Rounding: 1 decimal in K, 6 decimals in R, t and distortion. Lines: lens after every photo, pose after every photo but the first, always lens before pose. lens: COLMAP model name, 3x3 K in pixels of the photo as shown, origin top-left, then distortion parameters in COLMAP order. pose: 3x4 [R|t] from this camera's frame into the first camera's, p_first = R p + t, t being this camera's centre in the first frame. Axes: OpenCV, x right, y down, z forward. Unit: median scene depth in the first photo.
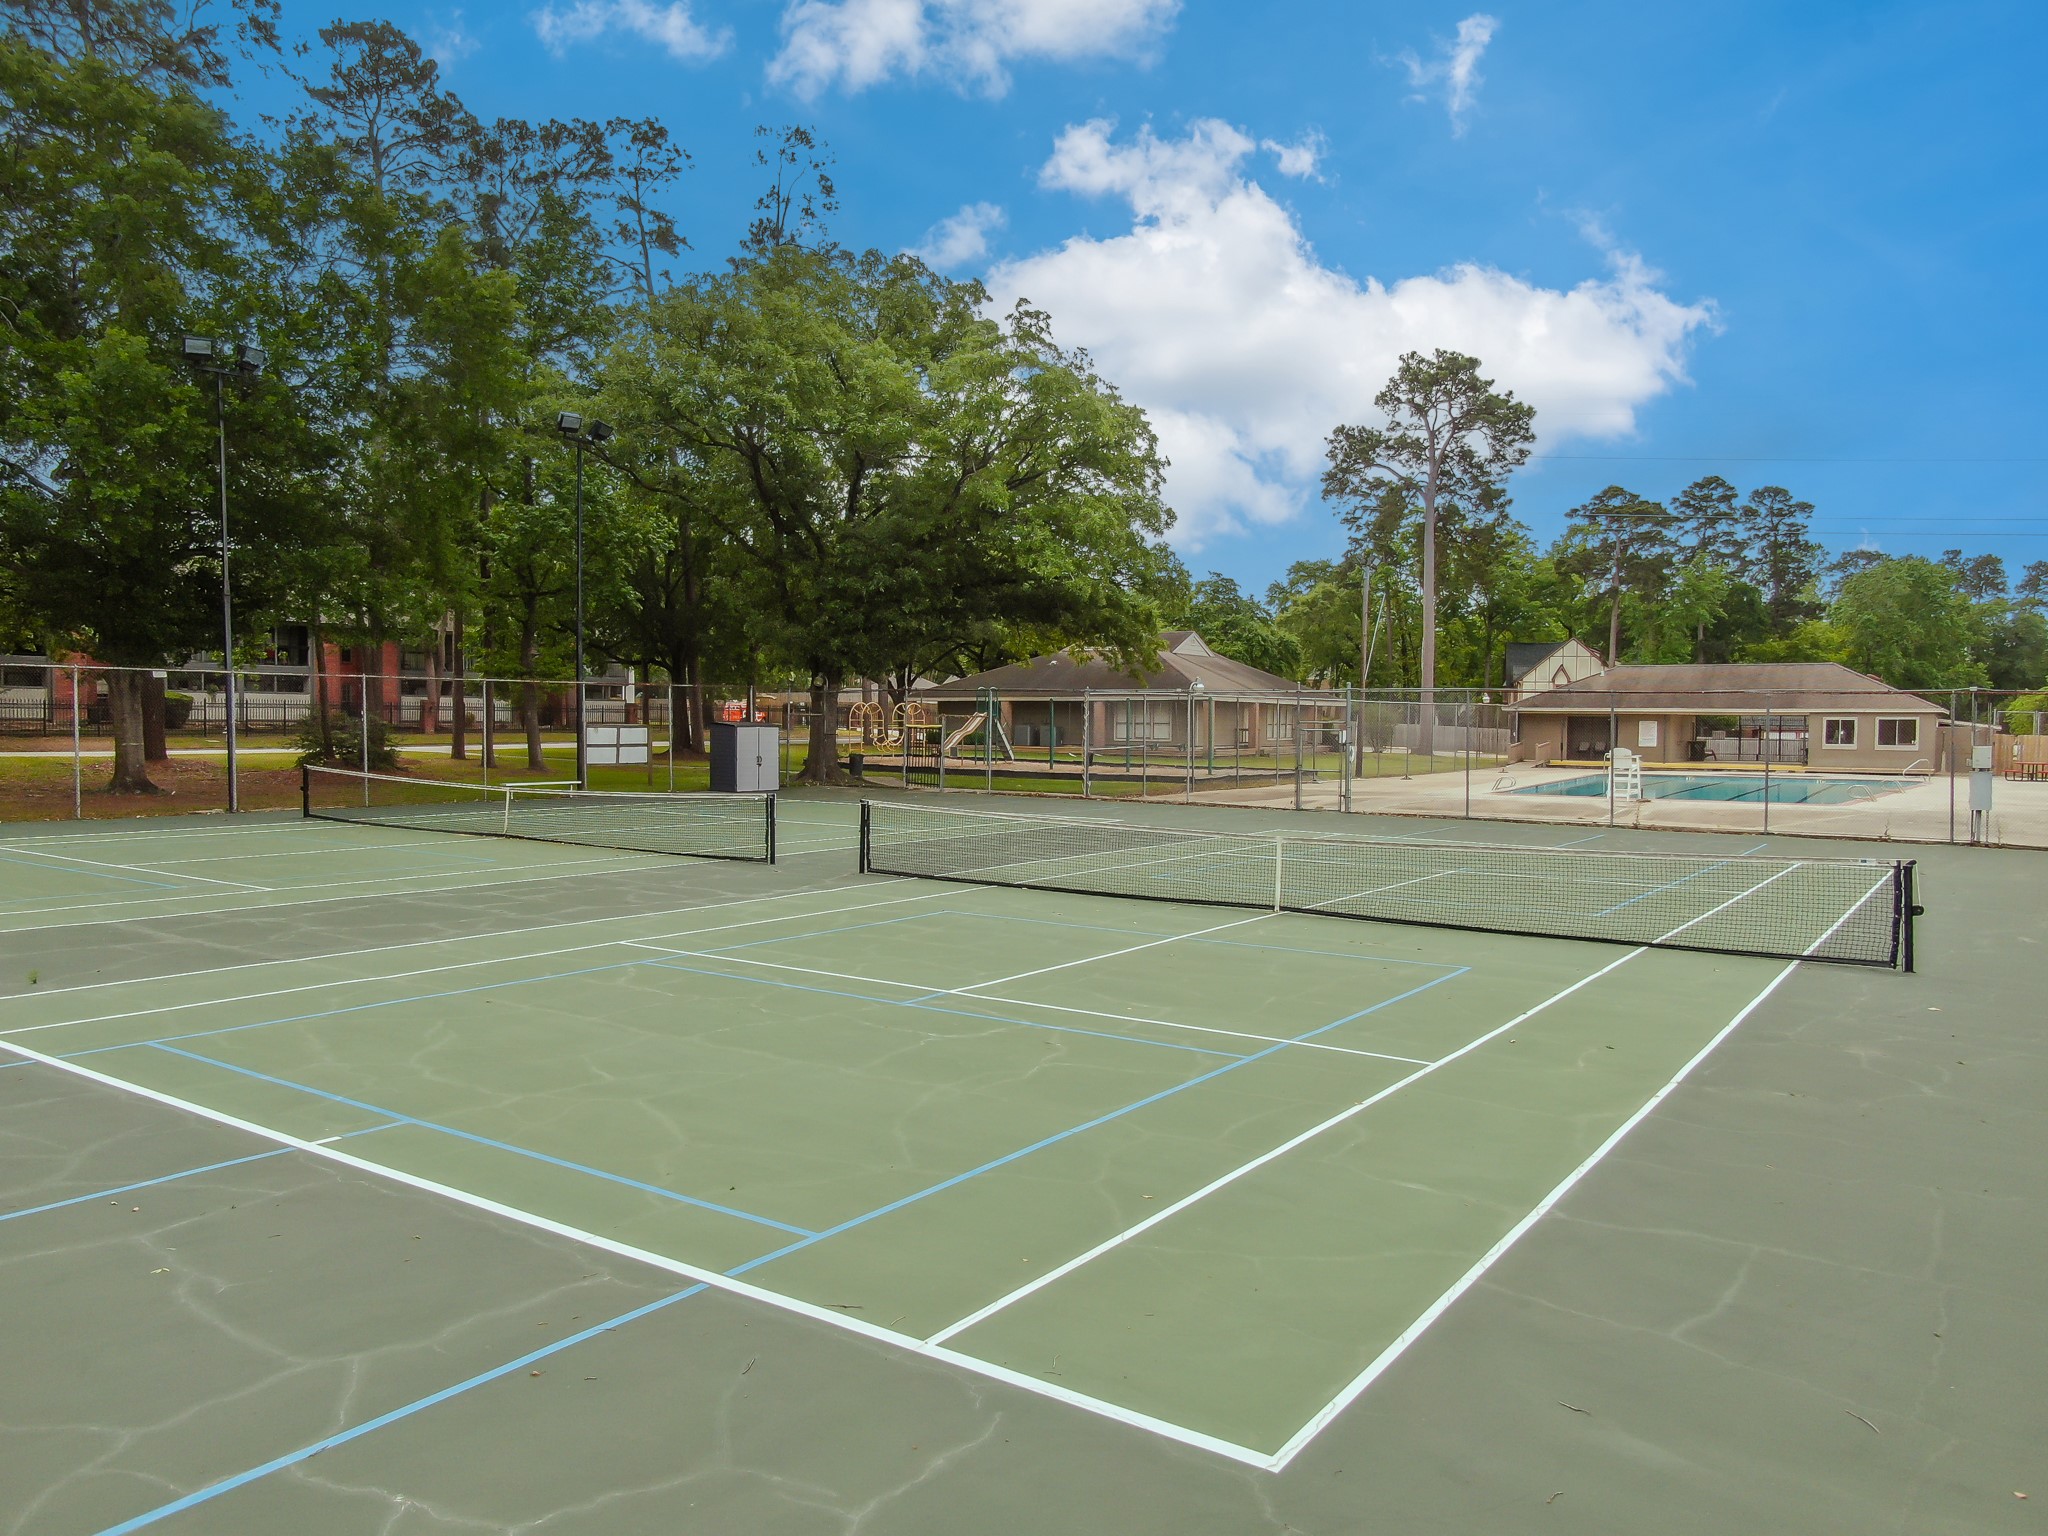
lens RADIAL K [[1434.1, 0, 1018.7], [0, 1434.1, 765.9], [0, 0, 1]] dist [0.002390, -0.042092]
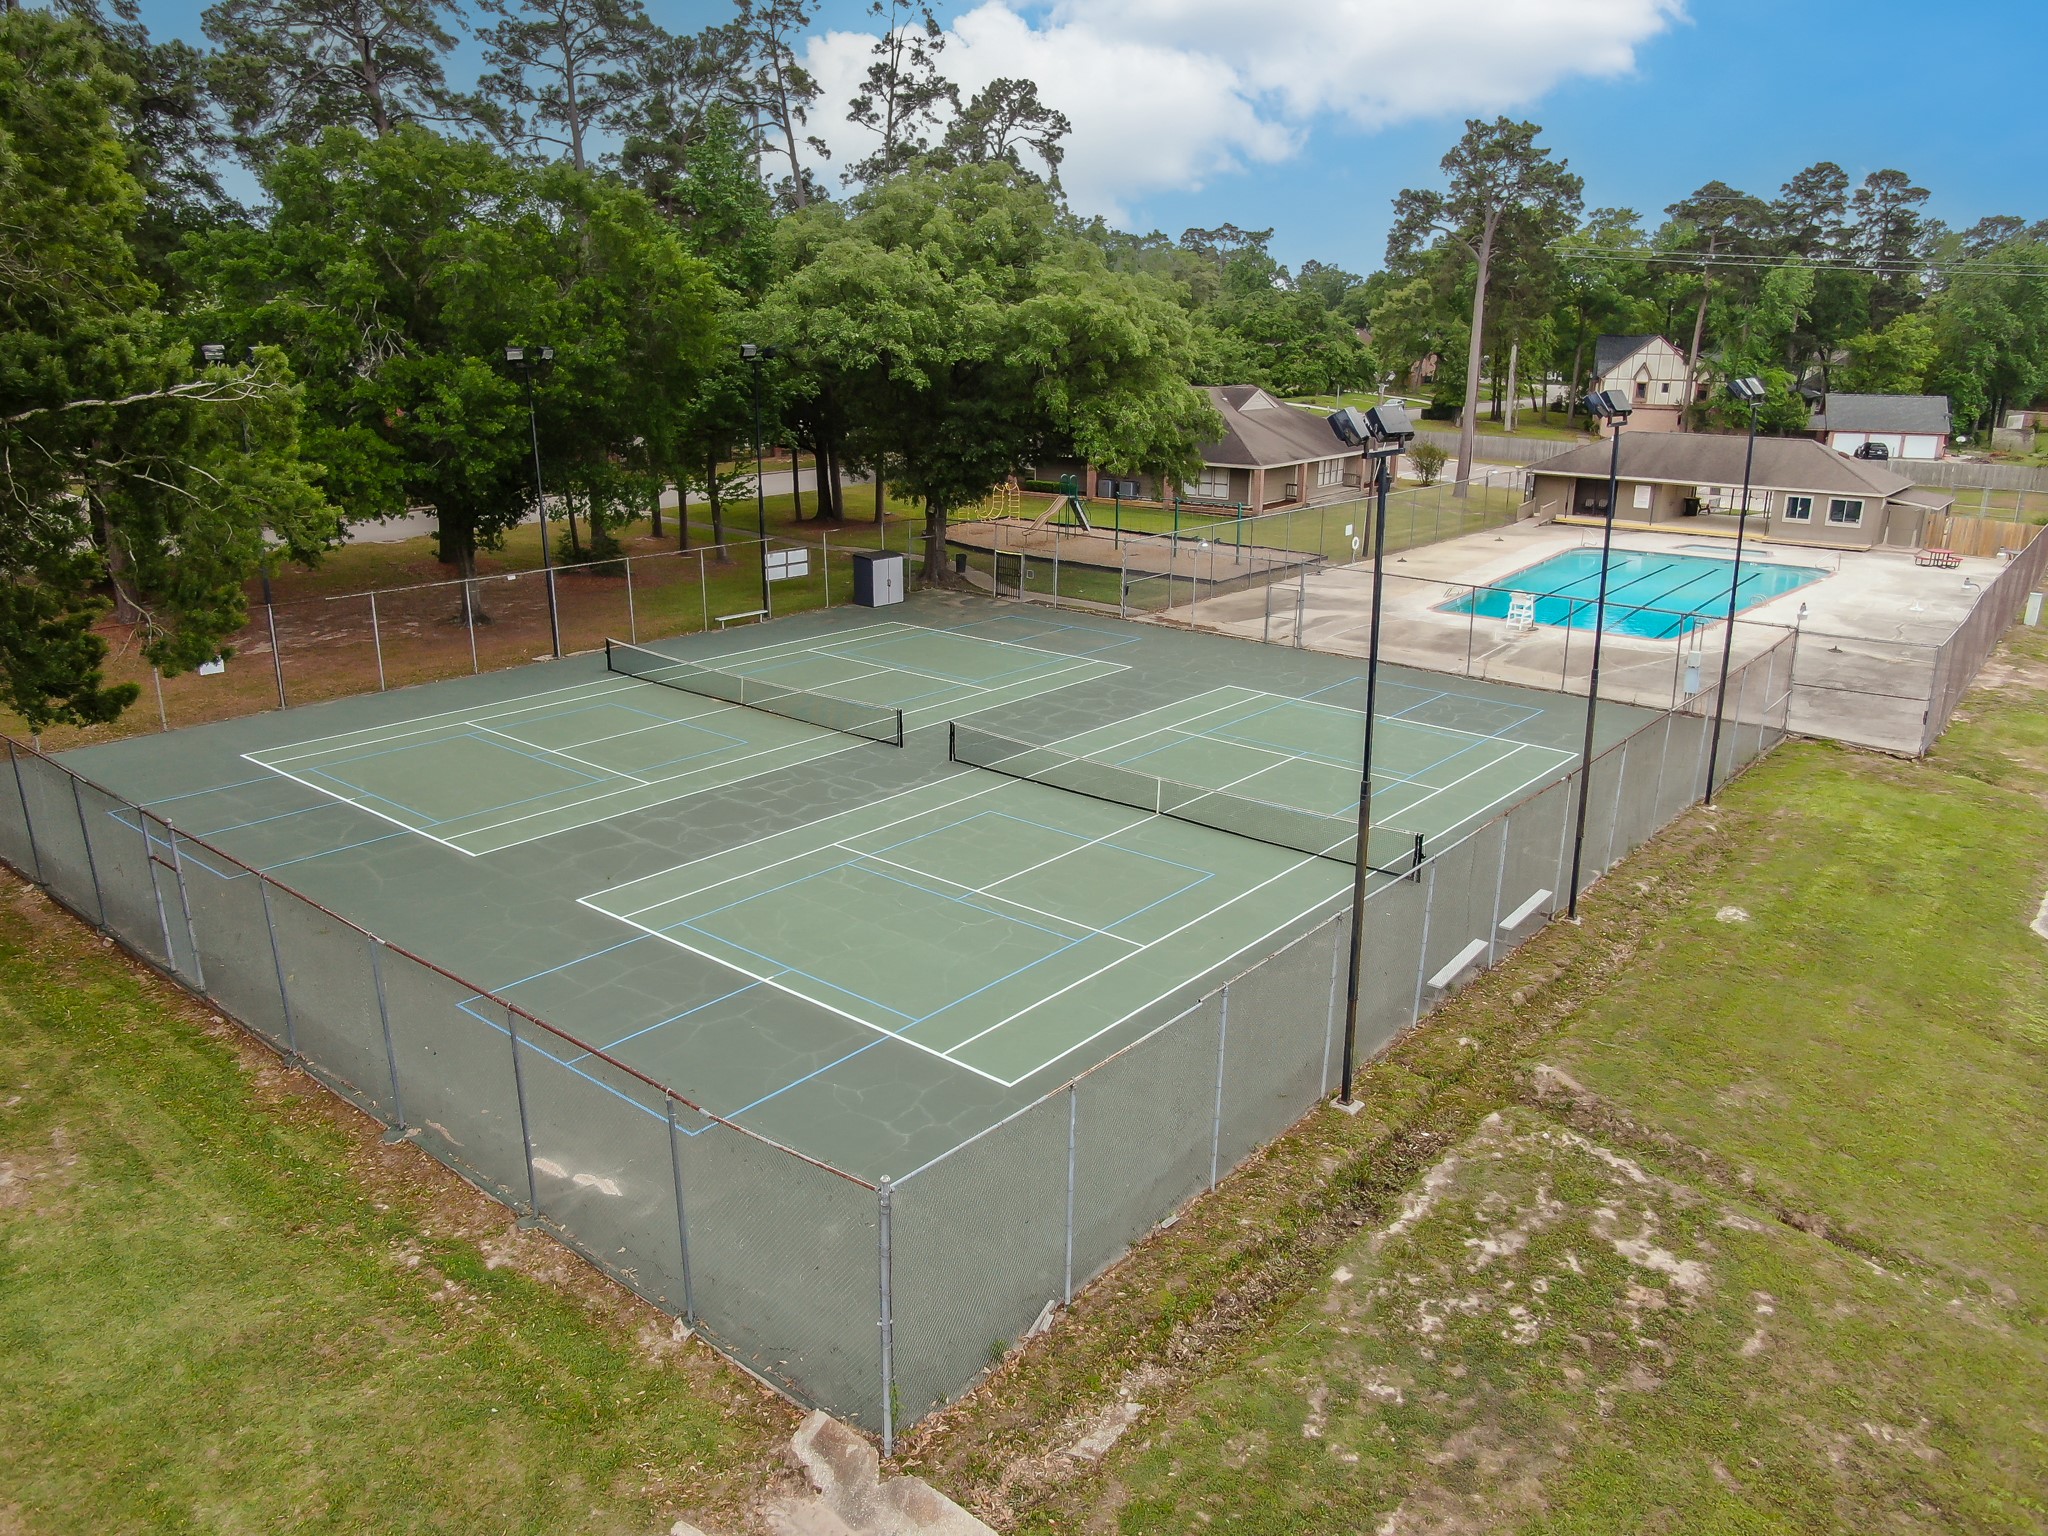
lens RADIAL K [[1434.1, 0, 1018.7], [0, 1434.1, 765.9], [0, 0, 1]] dist [0.002390, -0.042092]
pose [[0.996225, 0.023801, -0.083486, 0.036571], [-0.000927, 0.964543, 0.263923, -0.114015], [0.086807, -0.262849, 0.960924, -0.209966]]
